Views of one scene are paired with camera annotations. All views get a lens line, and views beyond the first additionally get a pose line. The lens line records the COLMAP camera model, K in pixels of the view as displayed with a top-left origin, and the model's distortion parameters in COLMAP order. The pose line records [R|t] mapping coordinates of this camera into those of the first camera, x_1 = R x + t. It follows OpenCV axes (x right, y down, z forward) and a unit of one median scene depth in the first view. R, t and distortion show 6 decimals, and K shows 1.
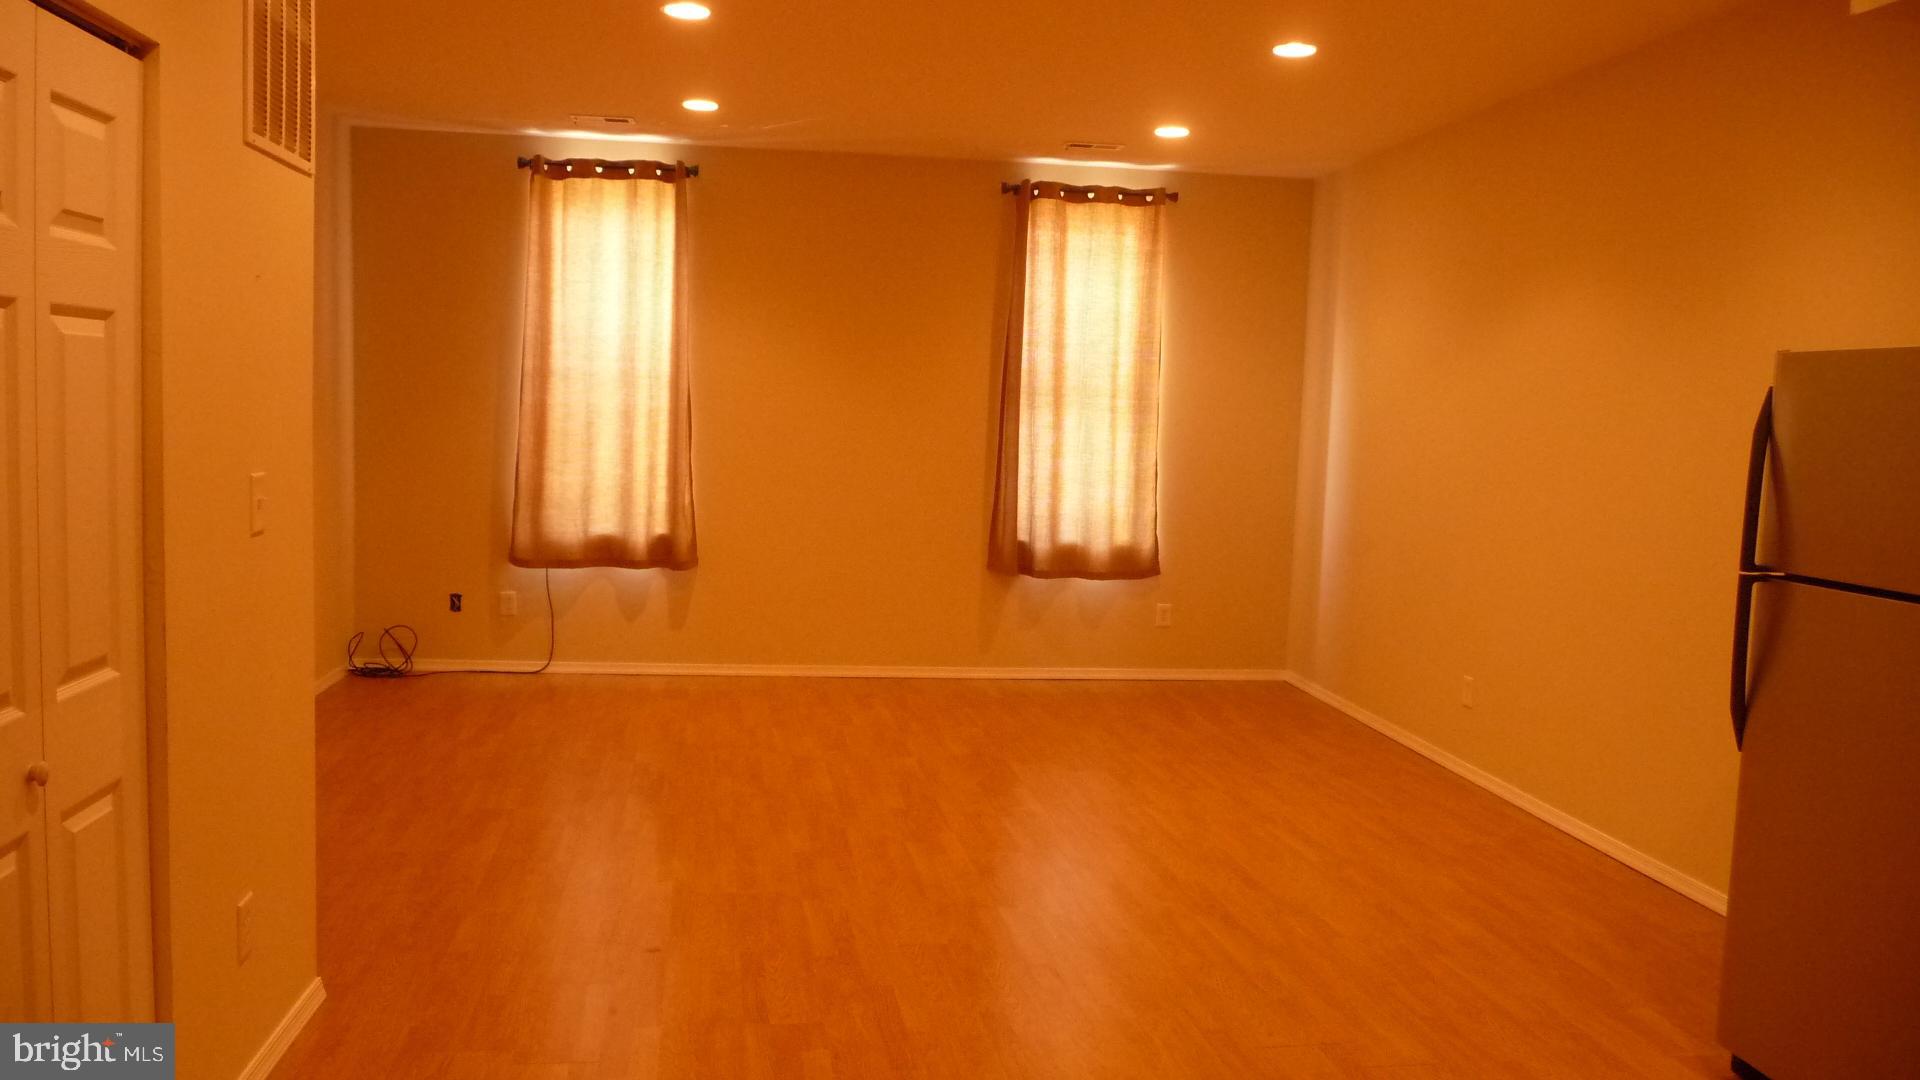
lens RADIAL K [[1471.4, 0, 945.1], [0, 1471.4, 536.6], [0, 0, 1]] dist [-0.032786, 0.013945]
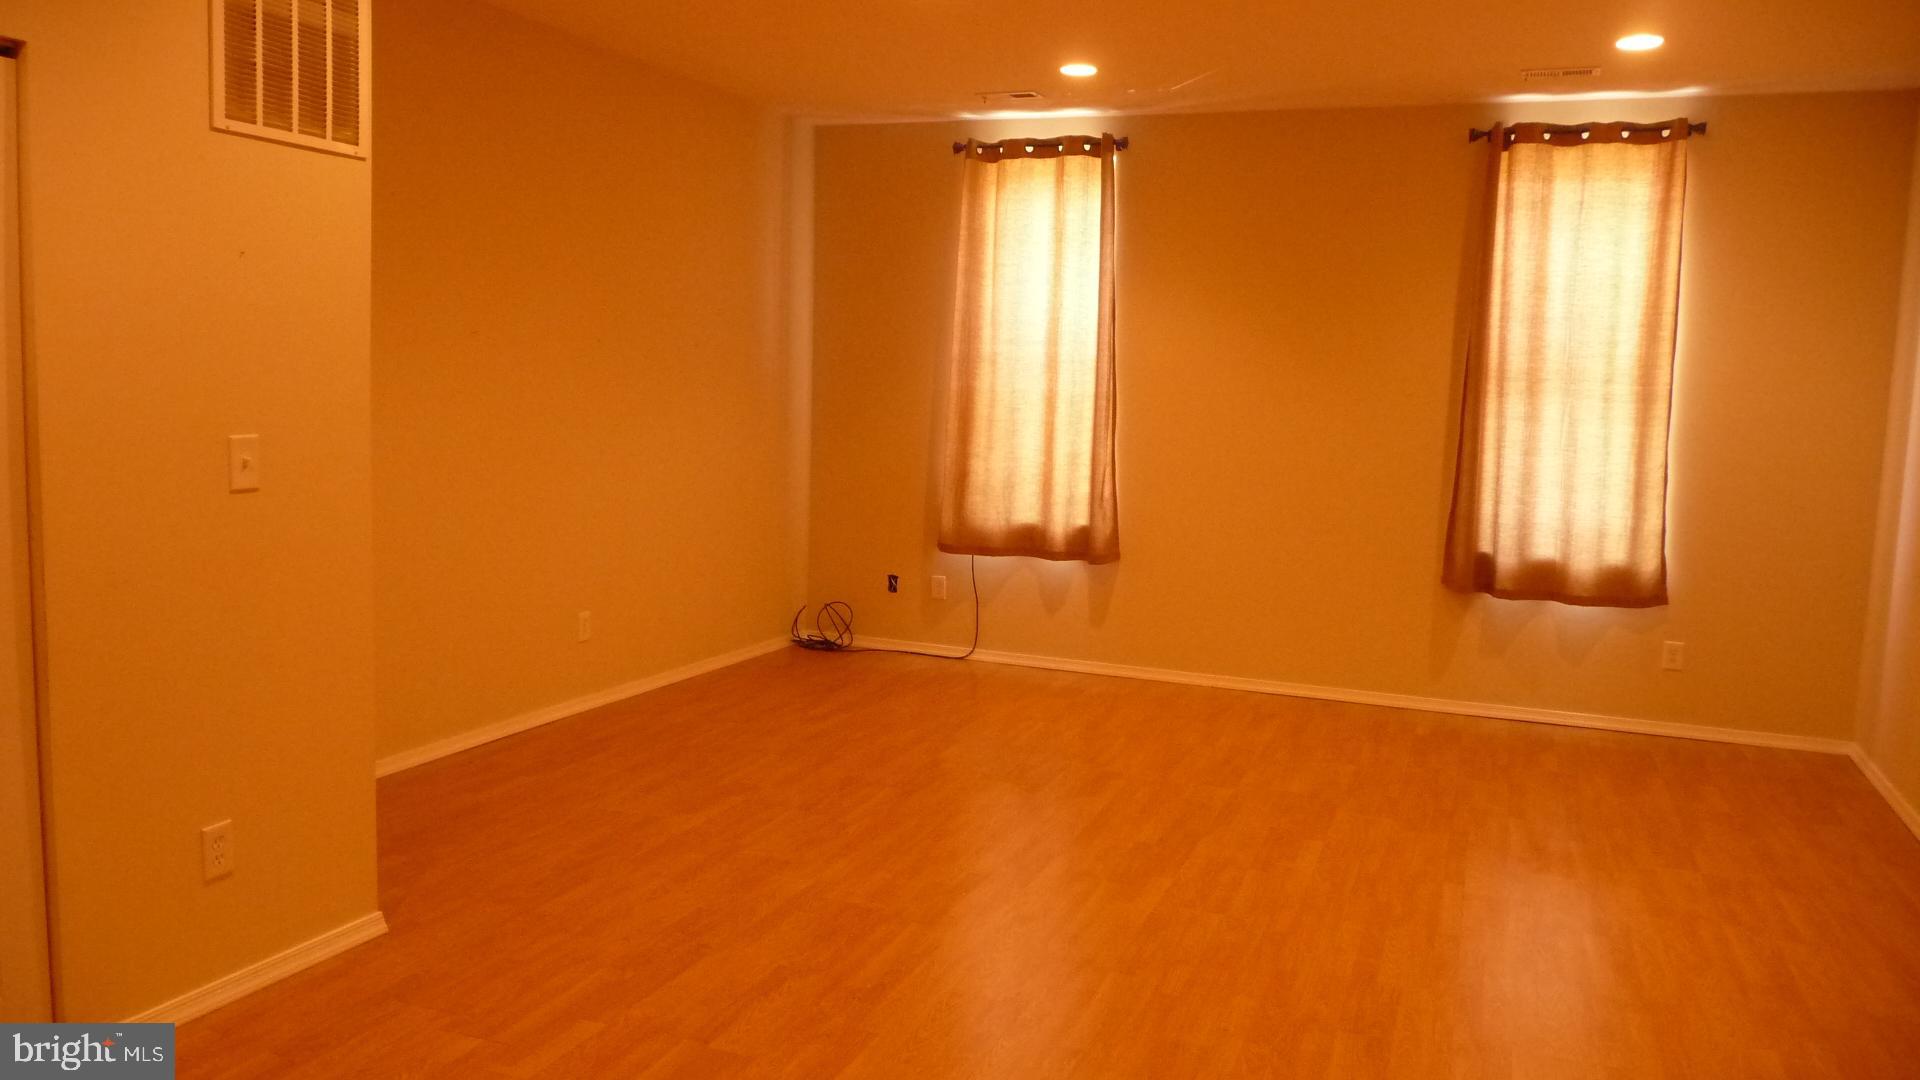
lens RADIAL K [[1471.4, 0, 957.8], [0, 1471.4, 540.0], [0, 0, 1]] dist [-0.032786, 0.013945]
pose [[0.871471, 0.048839, -0.488009, 0.204604], [-0.047533, 0.998756, 0.015070, -0.002916], [0.488138, 0.010064, 0.872708, 0.122976]]
